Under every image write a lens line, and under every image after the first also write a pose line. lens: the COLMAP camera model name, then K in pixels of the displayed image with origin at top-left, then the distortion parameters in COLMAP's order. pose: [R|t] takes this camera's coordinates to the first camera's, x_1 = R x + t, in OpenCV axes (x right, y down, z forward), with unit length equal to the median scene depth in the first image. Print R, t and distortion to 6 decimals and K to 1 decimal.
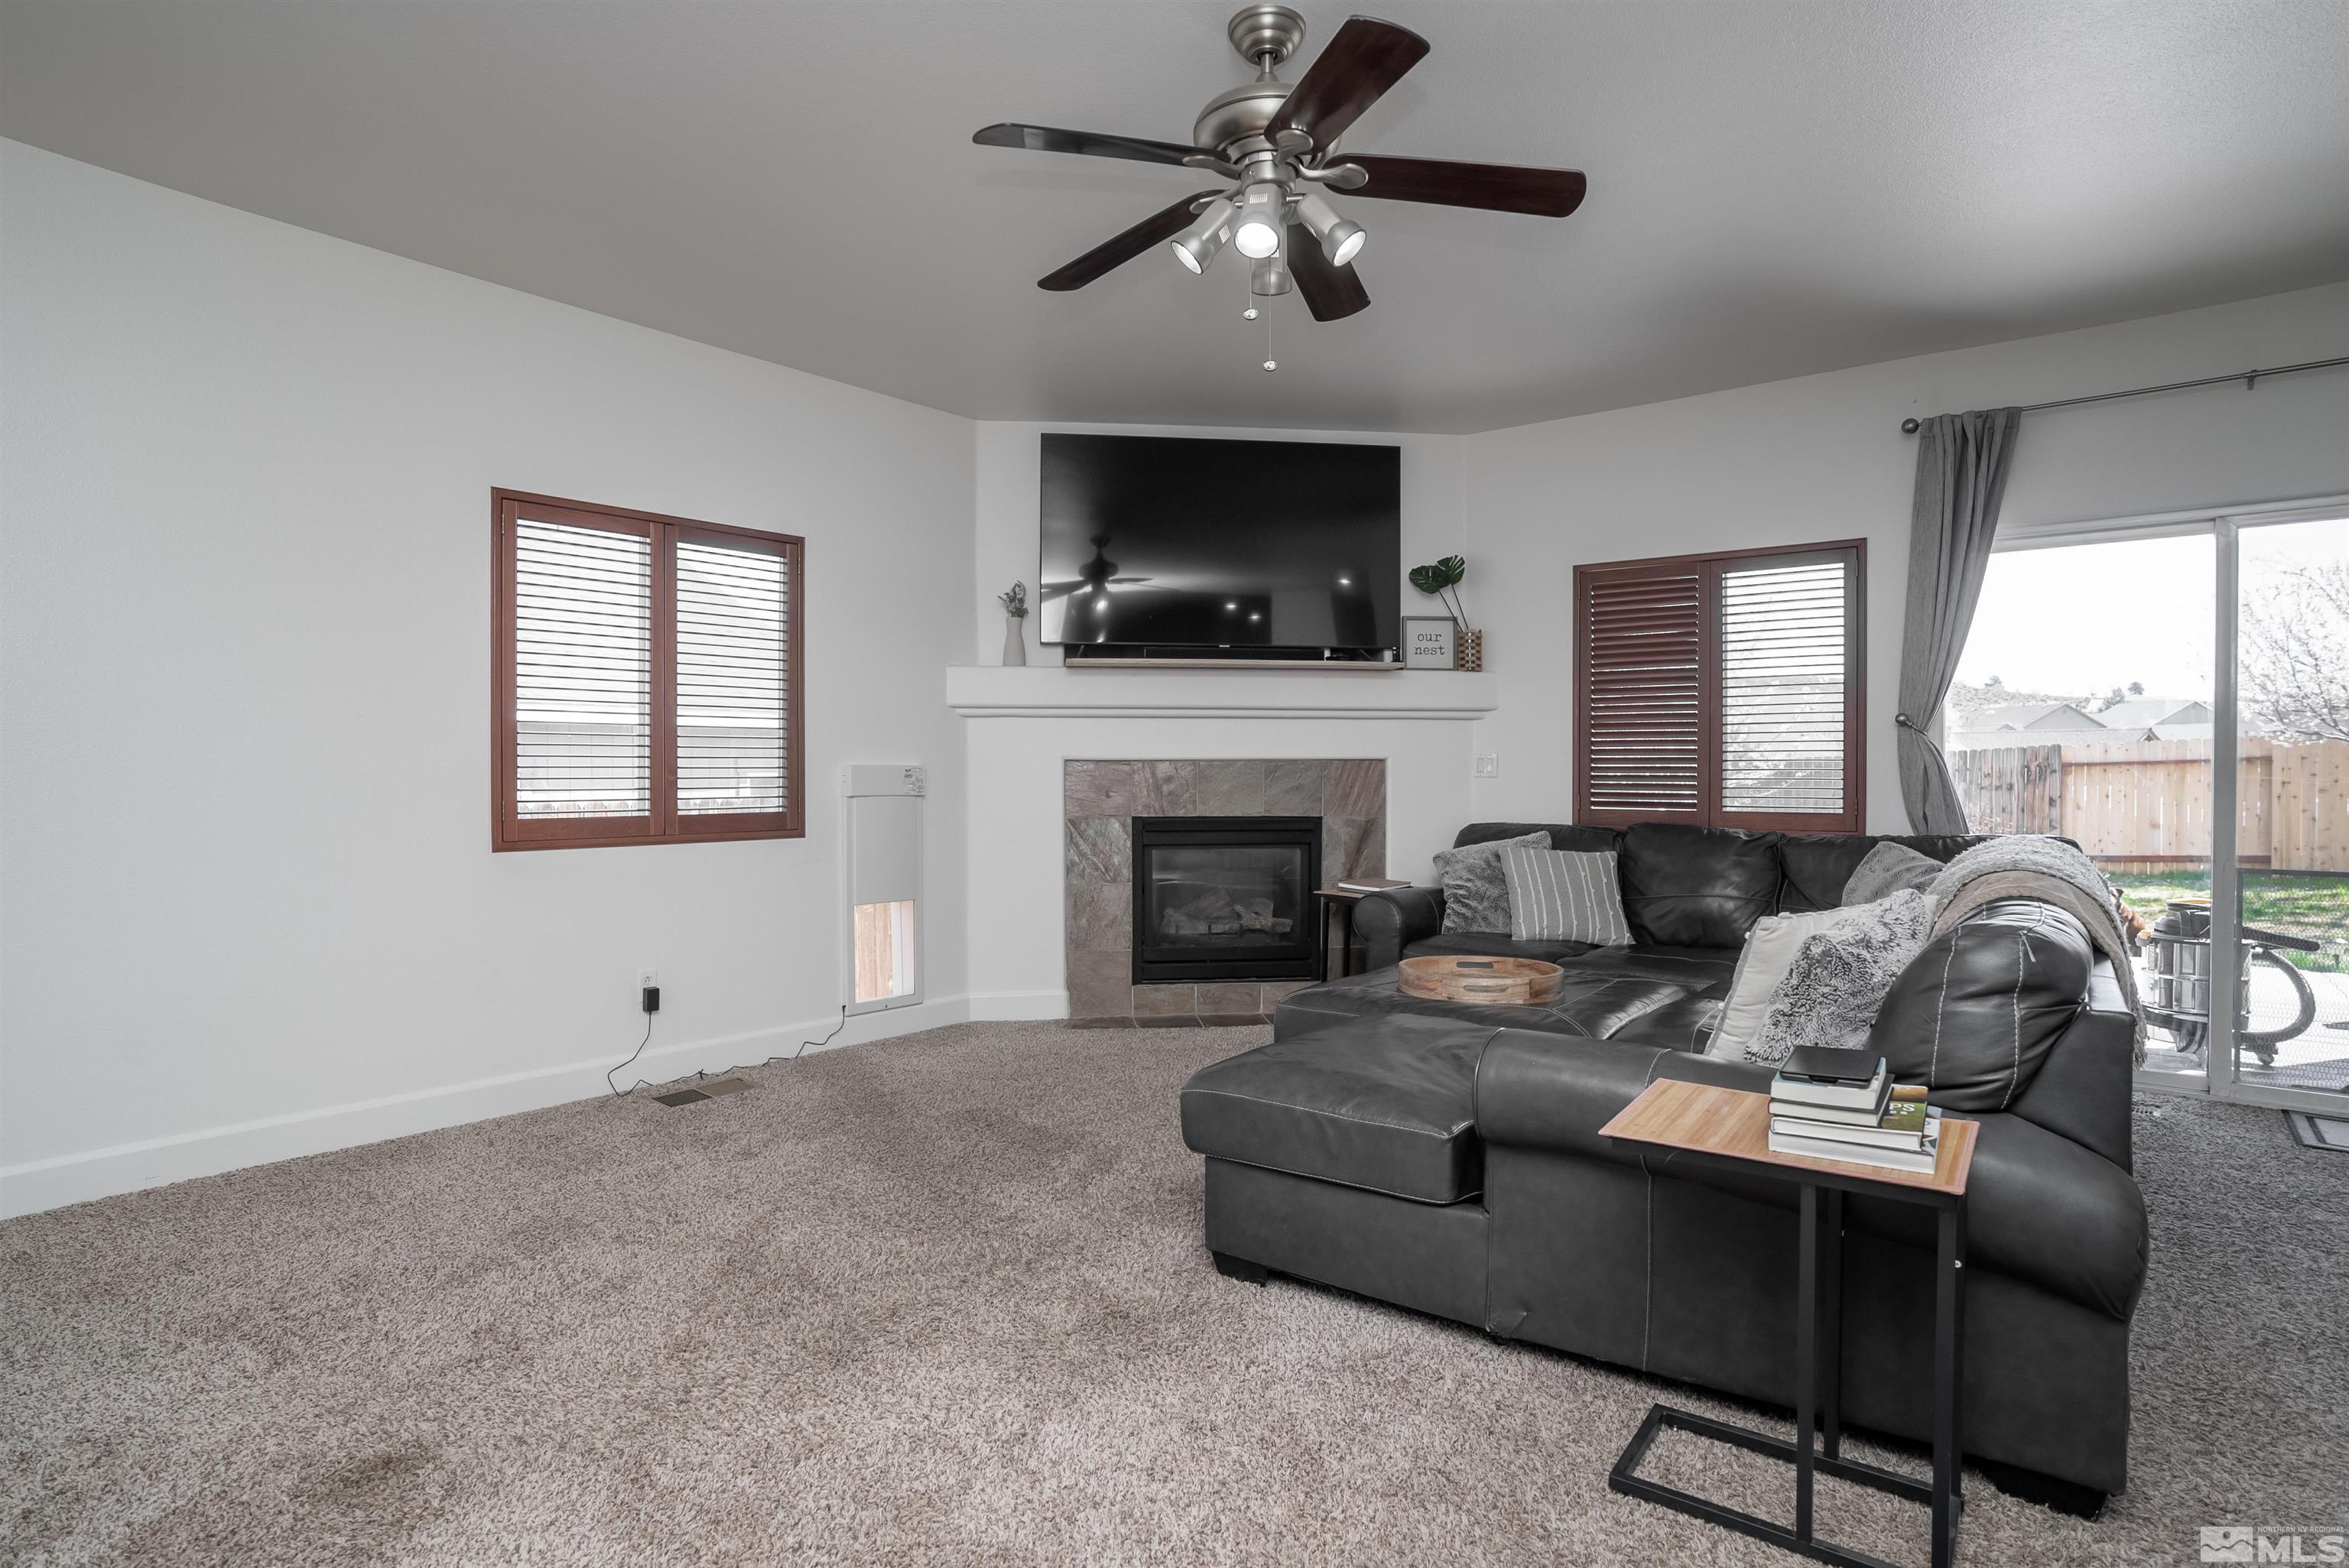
lens RADIAL K [[1244.9, 0, 1169.9], [0, 1244.9, 782.1], [0, 0, 1]] dist [-0.071579, 0.042681]
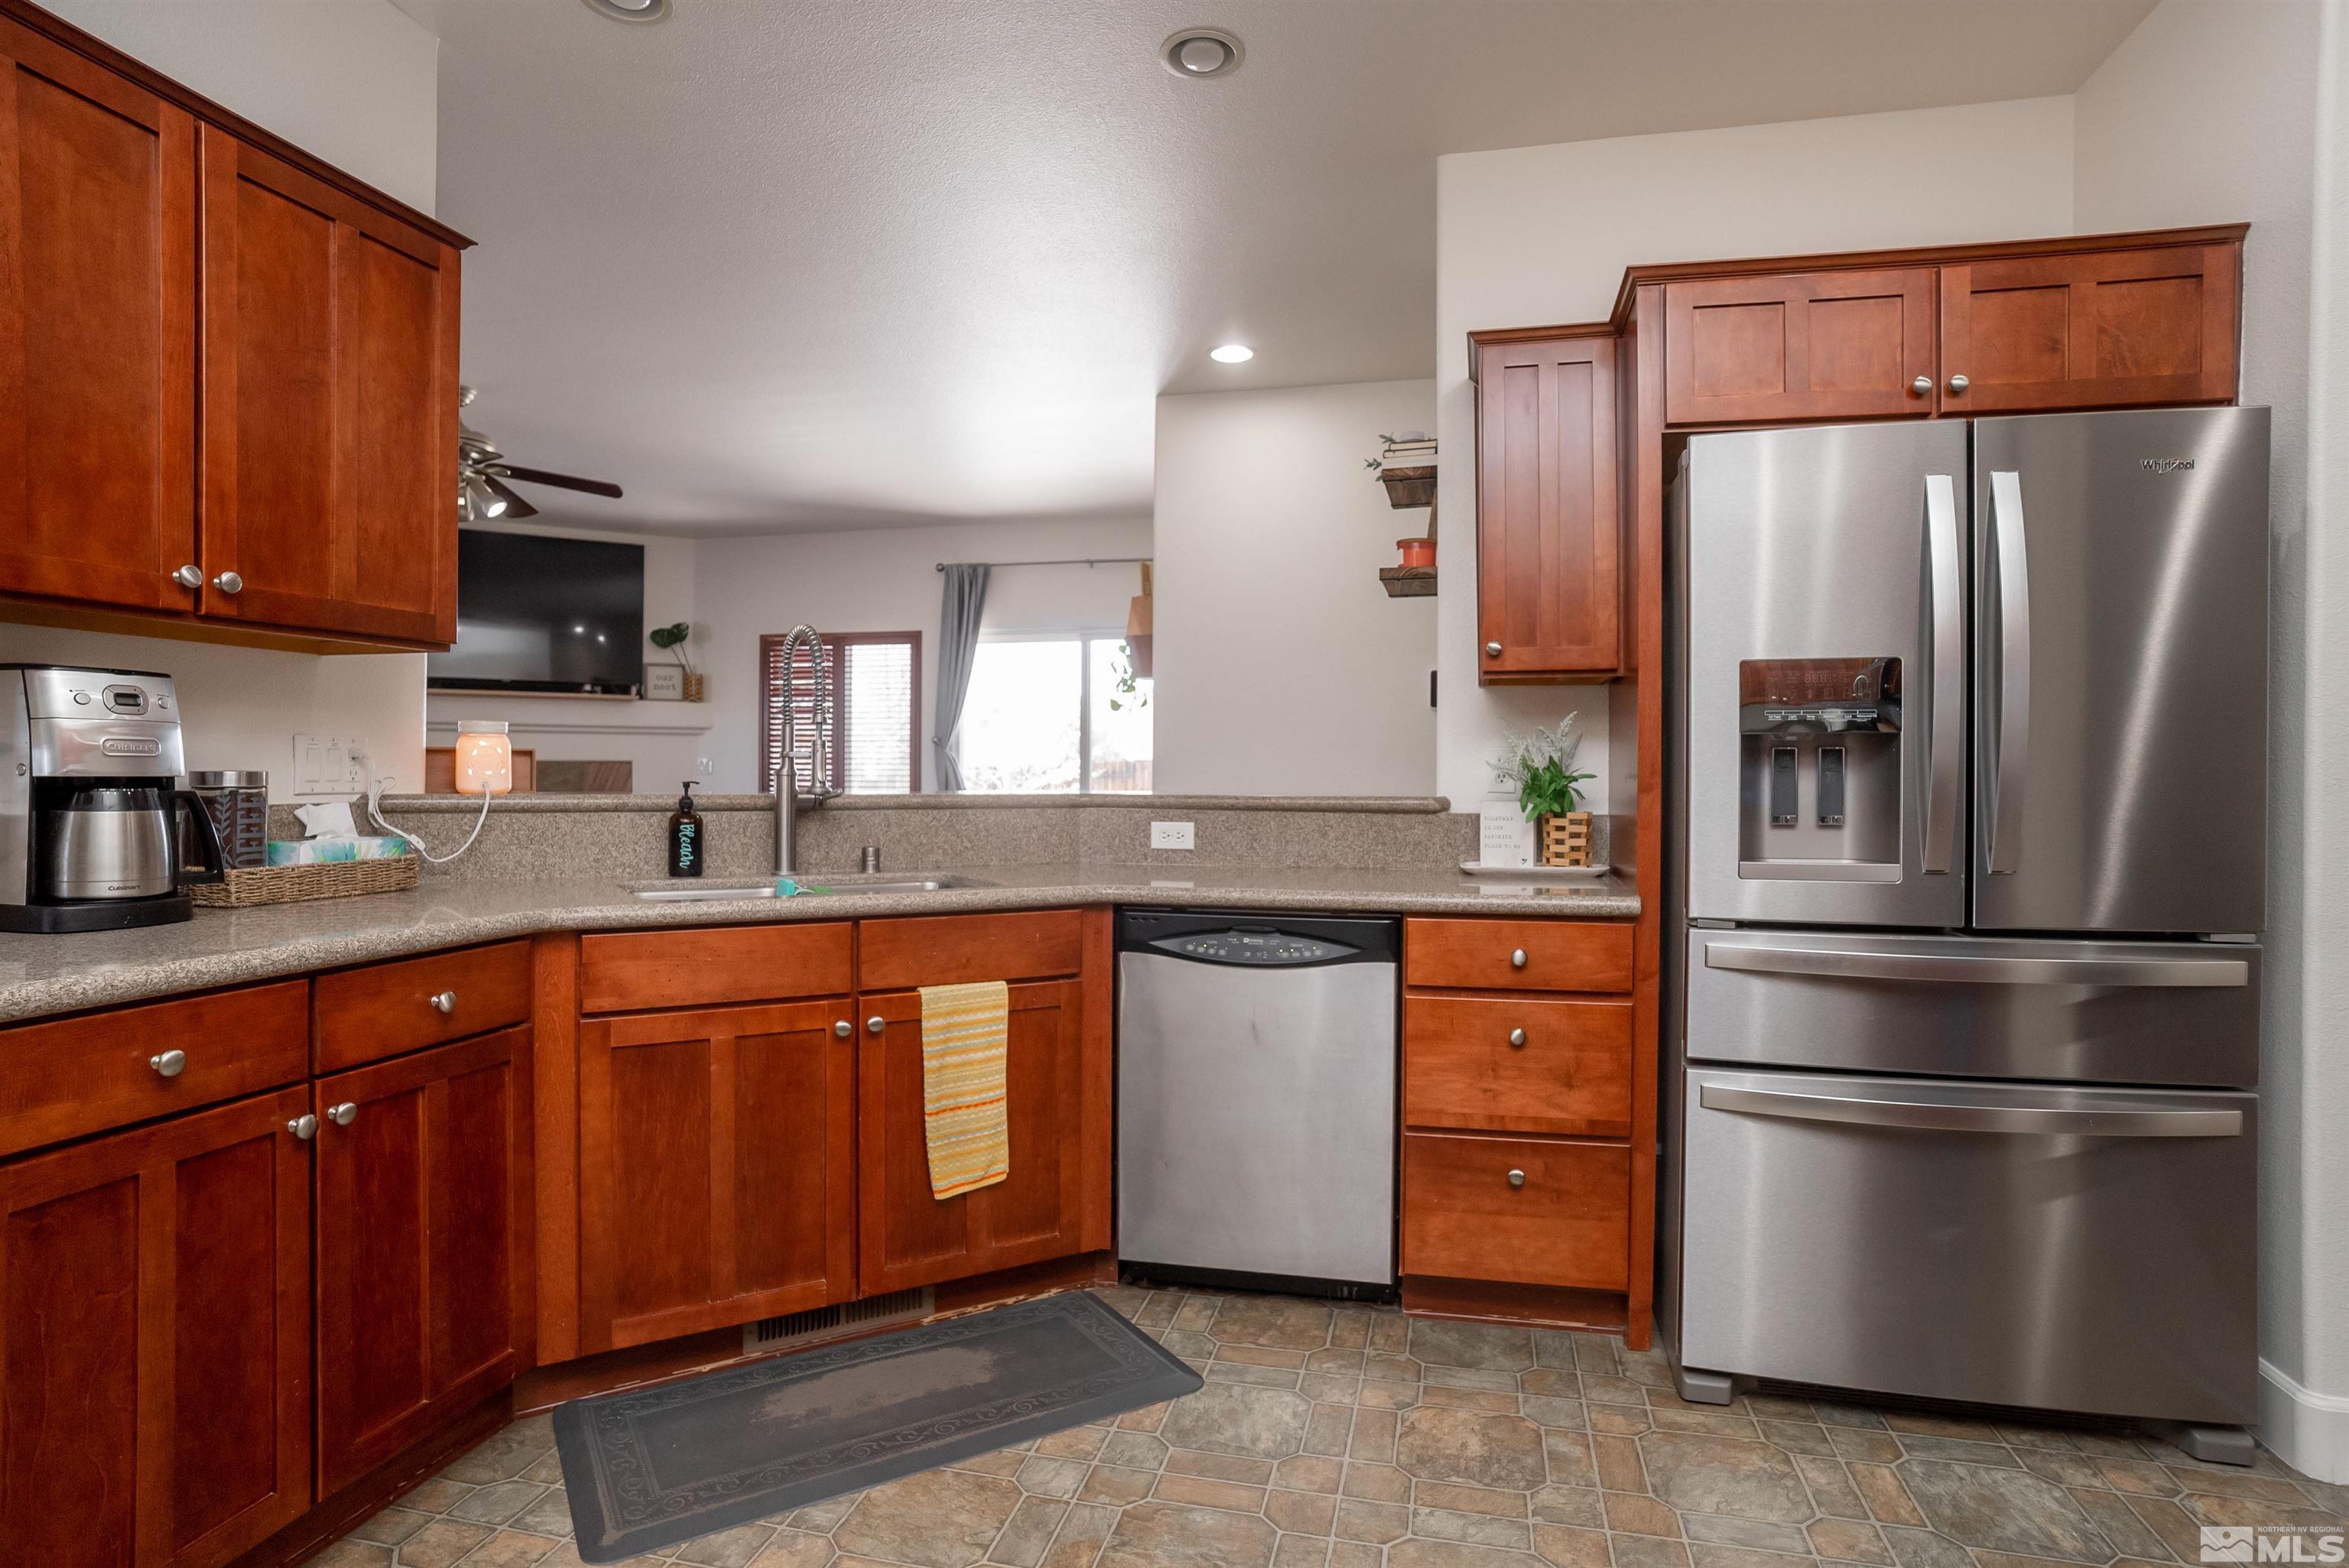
lens RADIAL K [[1244.9, 0, 1169.9], [0, 1244.9, 782.1], [0, 0, 1]] dist [-0.071579, 0.042681]
pose [[0.897038, -0.000152, 0.441953, 0.103435], [0.002276, 0.999988, -0.004276, 0.013078], [-0.441948, 0.004842, 0.897028, -0.560428]]
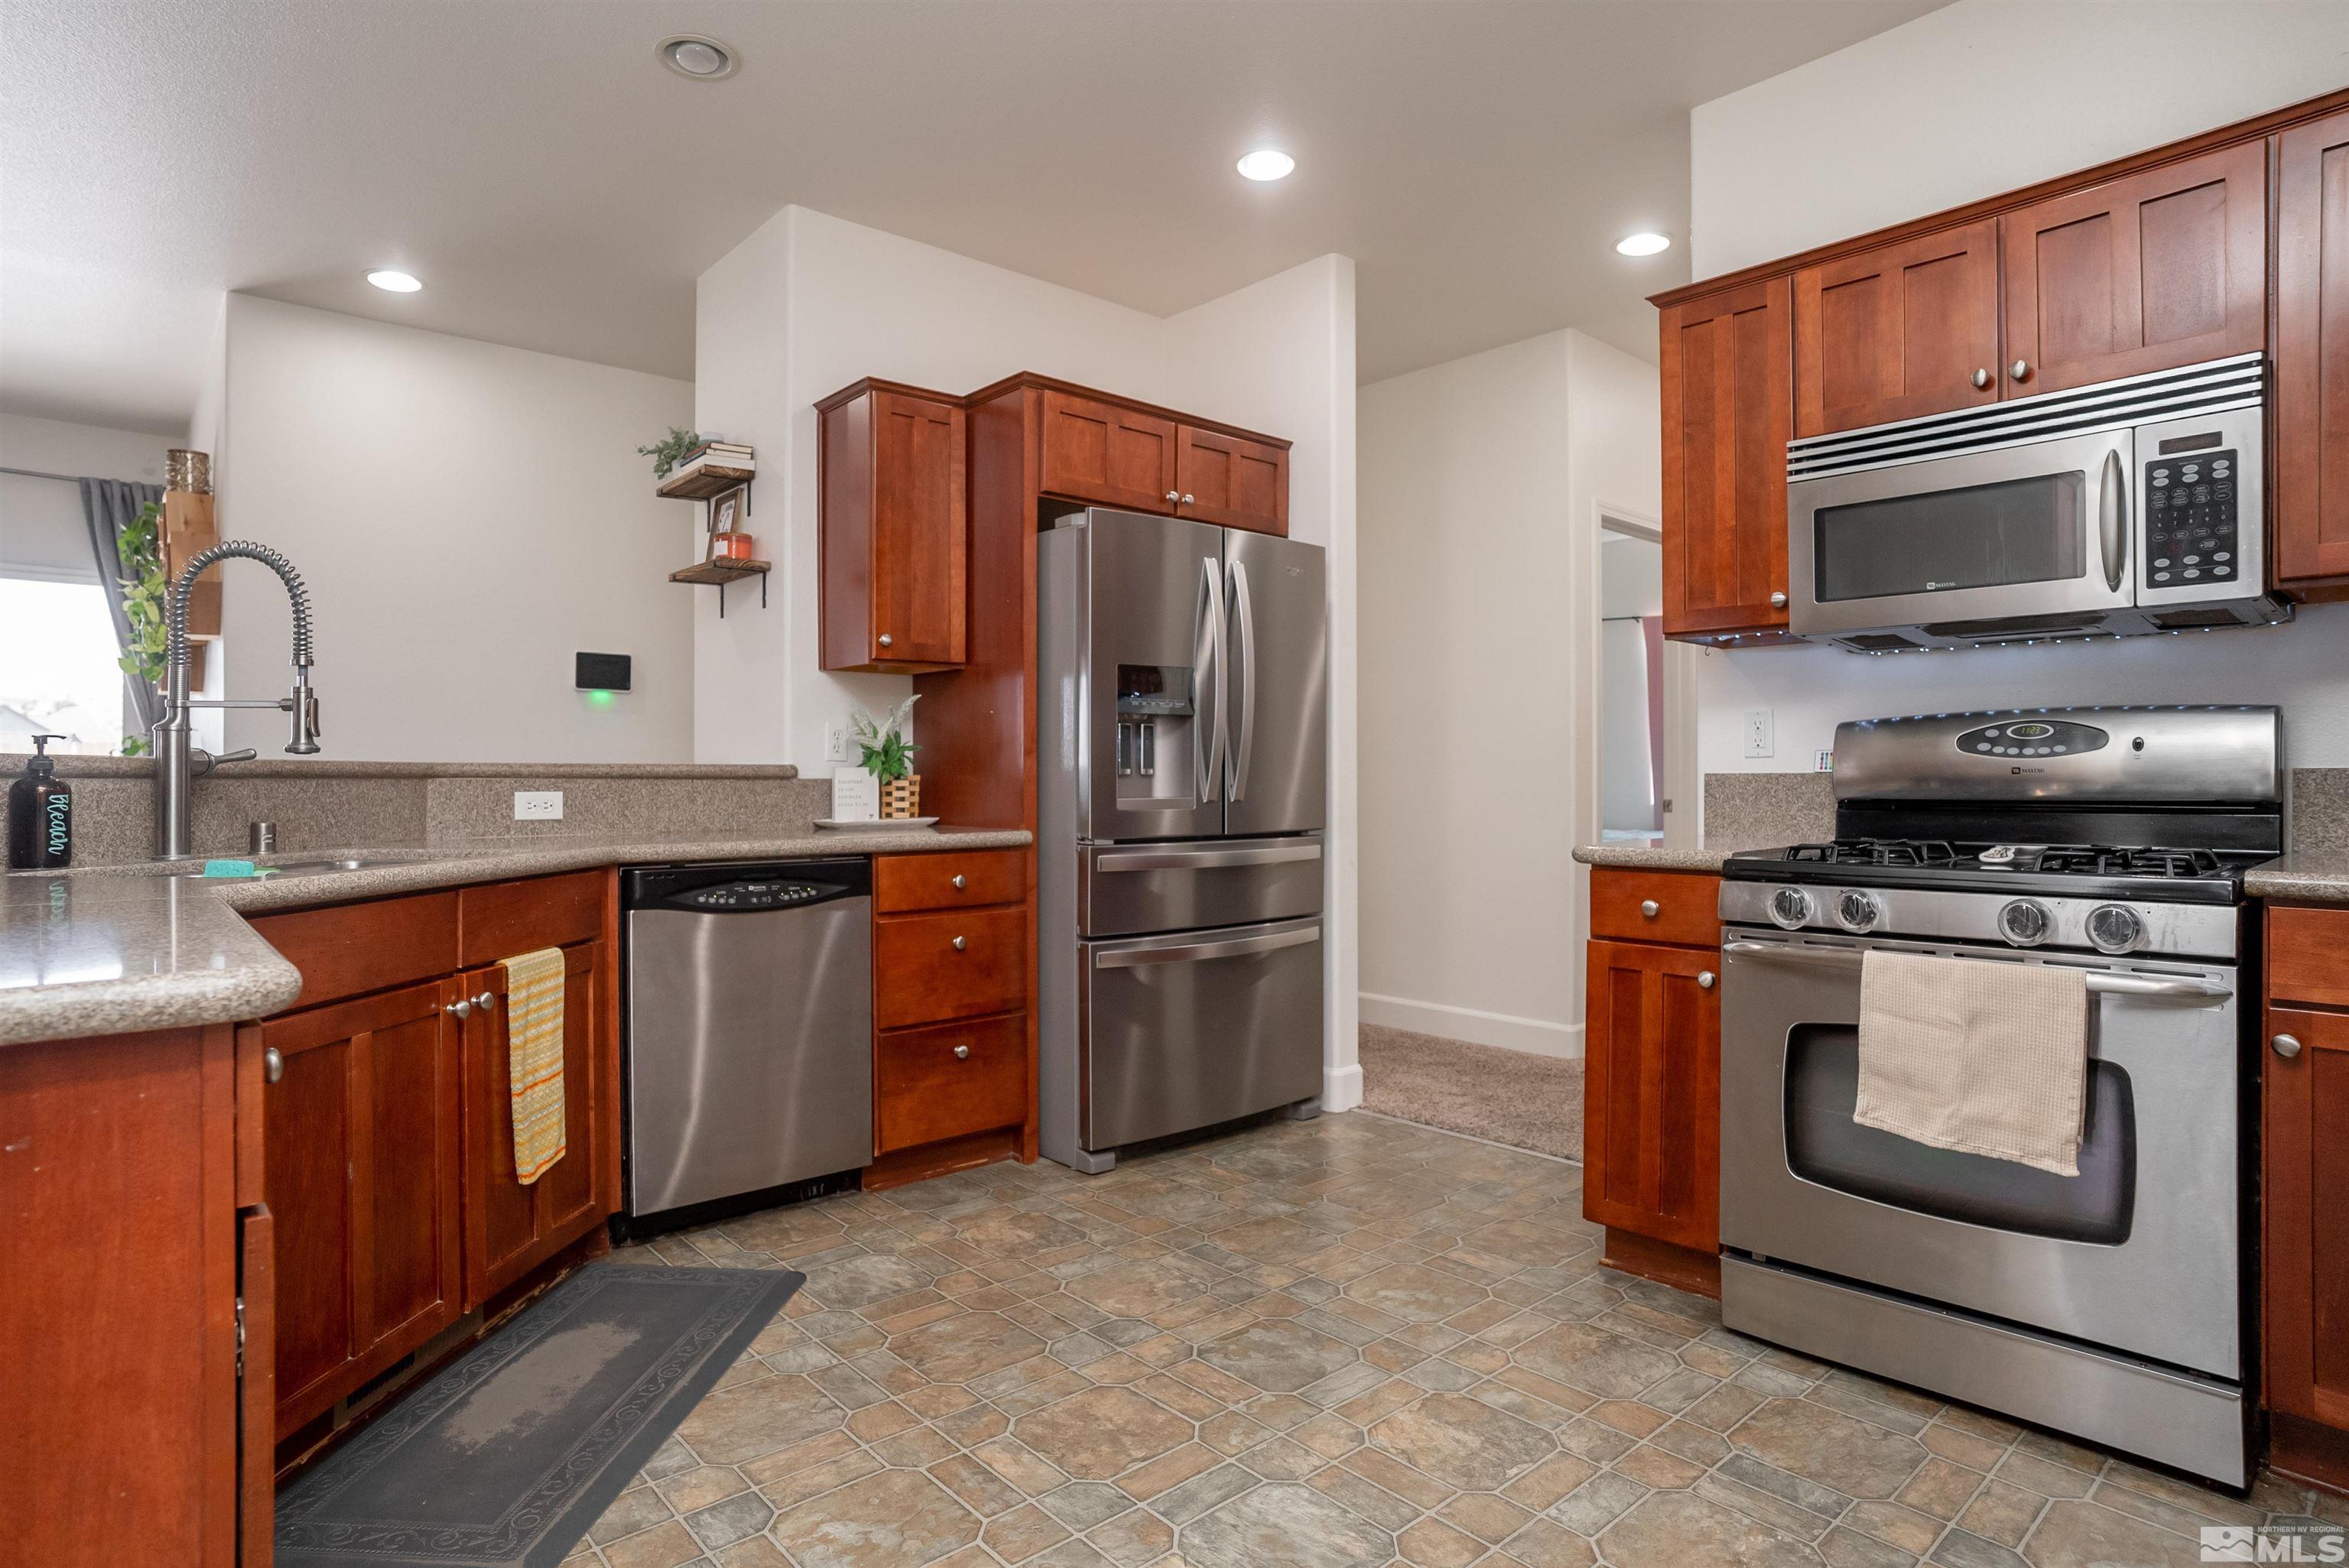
lens RADIAL K [[1258.8, 0, 1174.5], [0, 1258.8, 784.0], [0, 0, 1]] dist [-0.077049, 0.044704]
pose [[0.153751, -0.006751, 0.988087, -0.138770], [0.015661, 0.999868, 0.004395, 0.027378], [-0.987986, 0.014798, 0.153836, -0.412813]]
